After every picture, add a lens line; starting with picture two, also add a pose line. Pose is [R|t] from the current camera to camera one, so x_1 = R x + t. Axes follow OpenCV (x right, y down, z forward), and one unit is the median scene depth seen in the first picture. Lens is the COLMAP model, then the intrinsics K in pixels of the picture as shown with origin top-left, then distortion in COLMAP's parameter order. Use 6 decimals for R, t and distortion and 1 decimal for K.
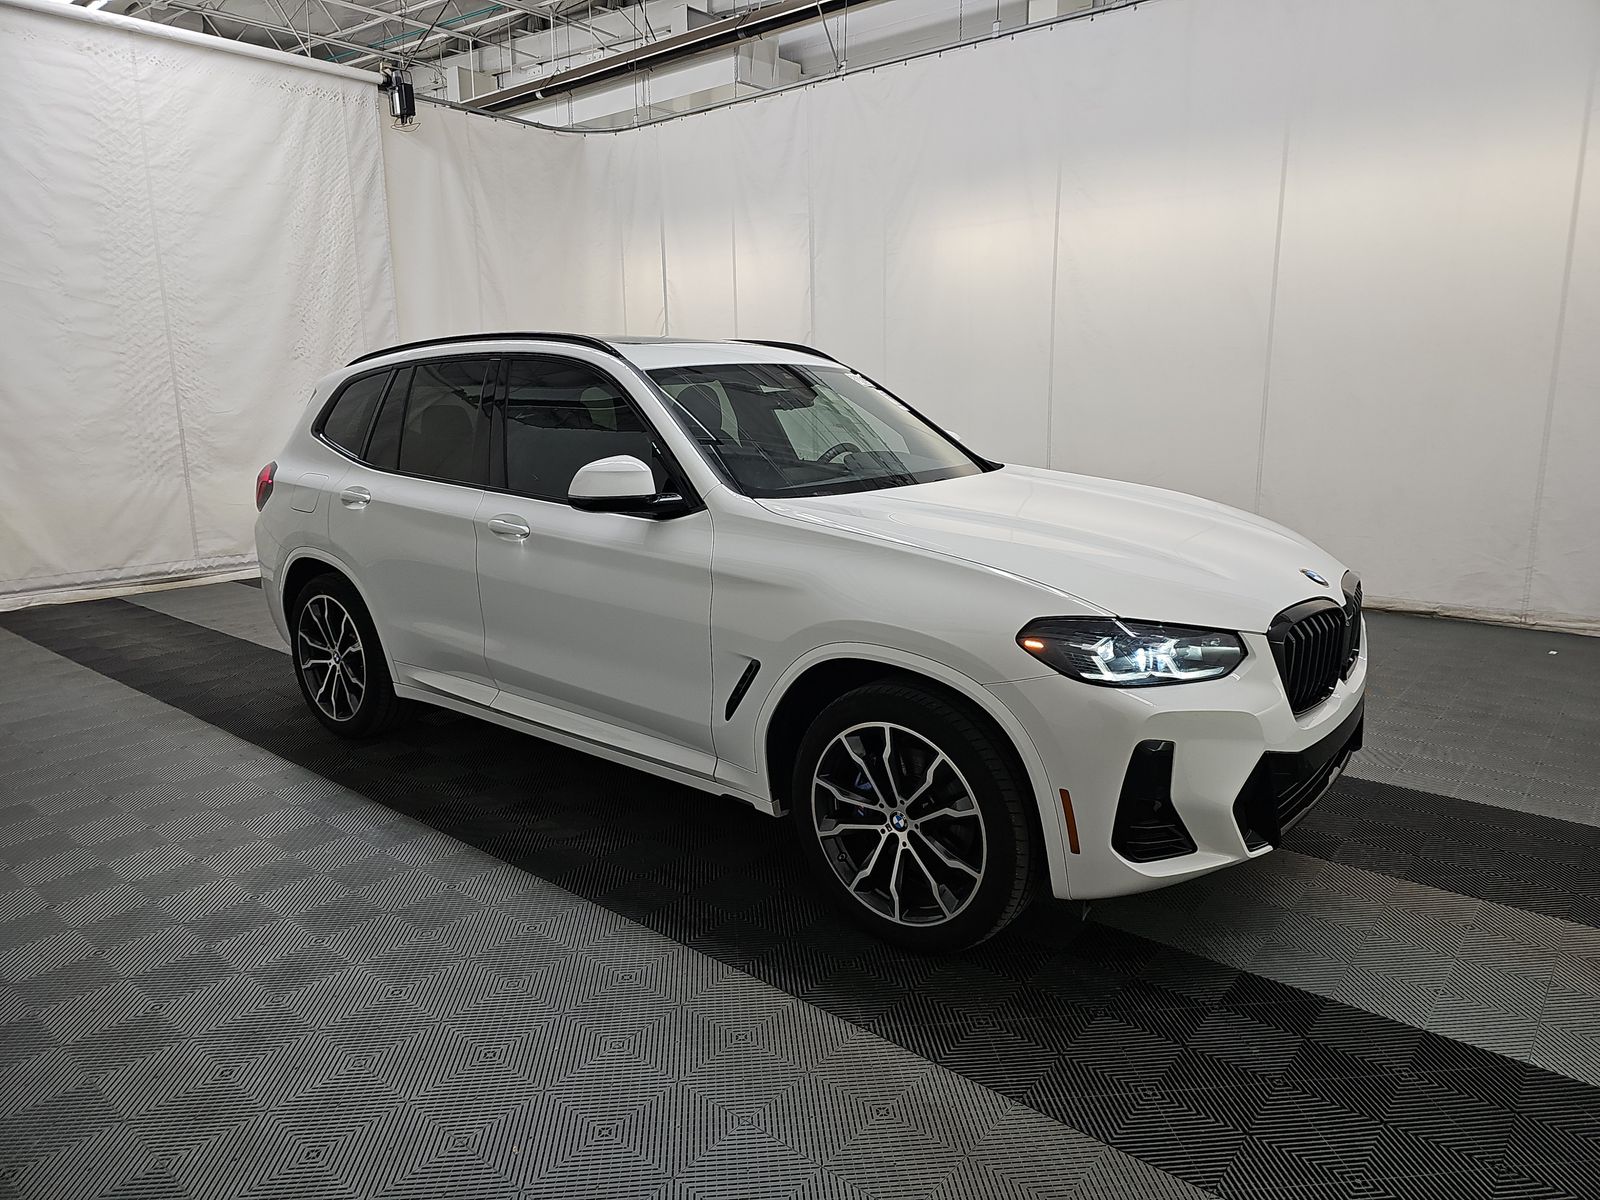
lens RADIAL K [[1079.2, 0, 800.0], [0, 1079.2, 600.0], [0, 0, 1]] dist [0.052198, -0.038935]
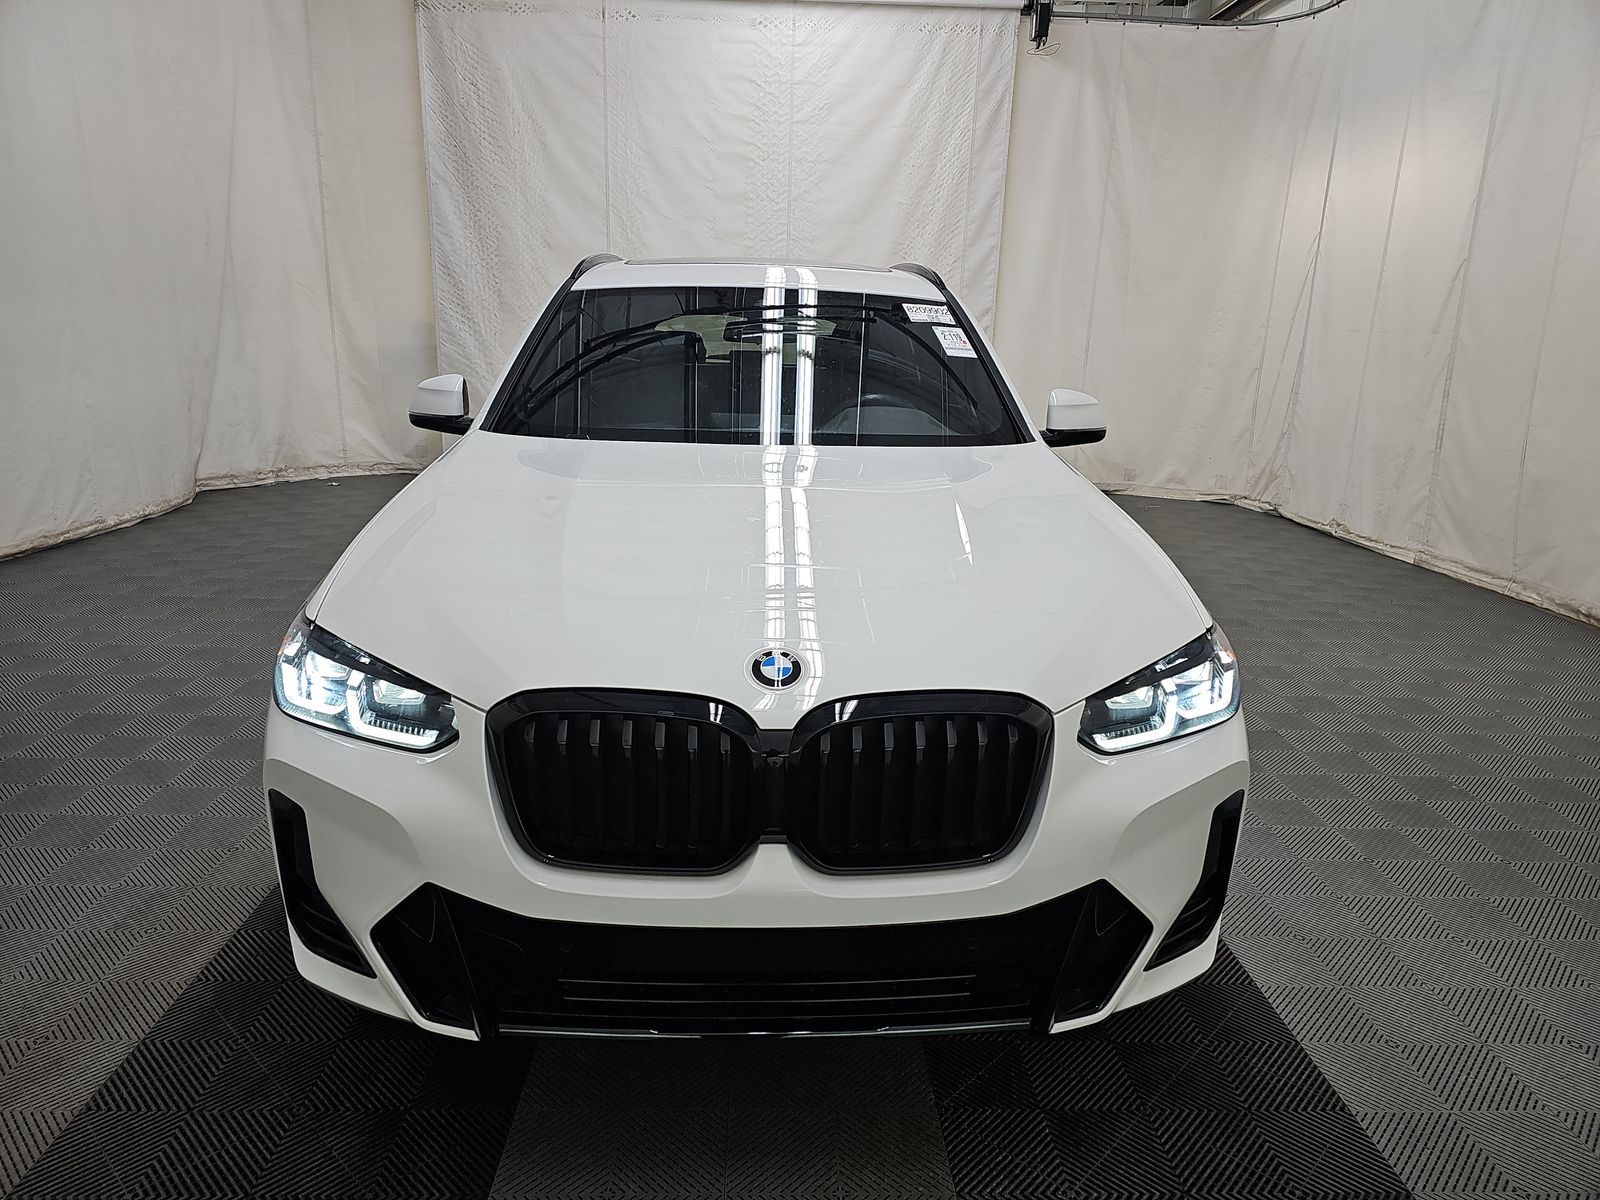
lens RADIAL K [[1079.2, 0, 800.0], [0, 1079.2, 600.0], [0, 0, 1]] dist [0.052198, -0.038935]
pose [[0.672385, 0.212275, -0.709110, 0.300255], [-0.178831, 0.976204, 0.122662, -0.043459], [0.718274, 0.044335, 0.694346, 0.215495]]
